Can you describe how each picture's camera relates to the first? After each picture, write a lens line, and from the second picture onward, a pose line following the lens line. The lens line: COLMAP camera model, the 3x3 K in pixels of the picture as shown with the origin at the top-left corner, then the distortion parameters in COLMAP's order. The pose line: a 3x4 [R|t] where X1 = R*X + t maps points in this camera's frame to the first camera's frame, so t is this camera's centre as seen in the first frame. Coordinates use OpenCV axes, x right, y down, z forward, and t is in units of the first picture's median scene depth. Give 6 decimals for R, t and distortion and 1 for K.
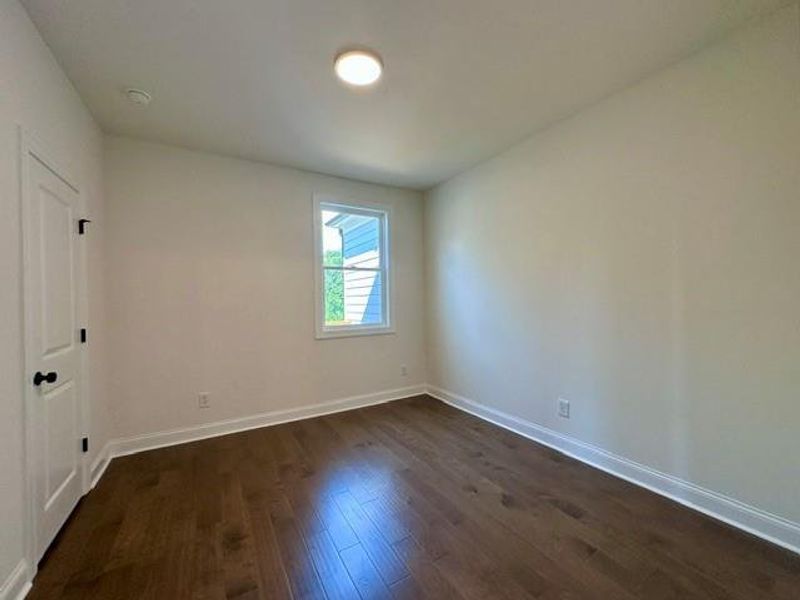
lens RADIAL K [[317.9, 0, 403.7], [0, 317.9, 300.7], [0, 0, 1]] dist [0.001306, 0.000000]
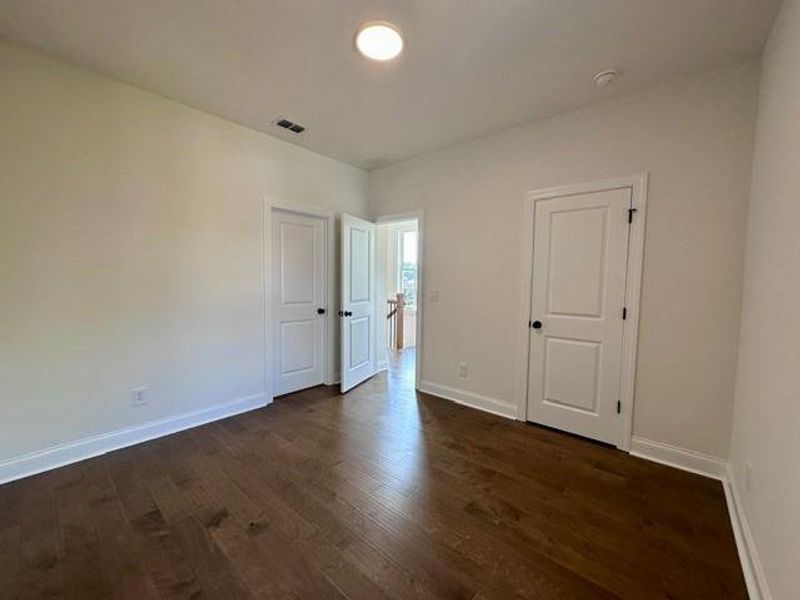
lens RADIAL K [[317.9, 0, 403.7], [0, 317.9, 300.7], [0, 0, 1]] dist [0.001306, 0.000000]
pose [[-0.949103, 0.025538, -0.313928, 0.101675], [0.001828, 0.997137, 0.075590, -0.022050], [0.314960, 0.071169, -0.946433, 1.864511]]
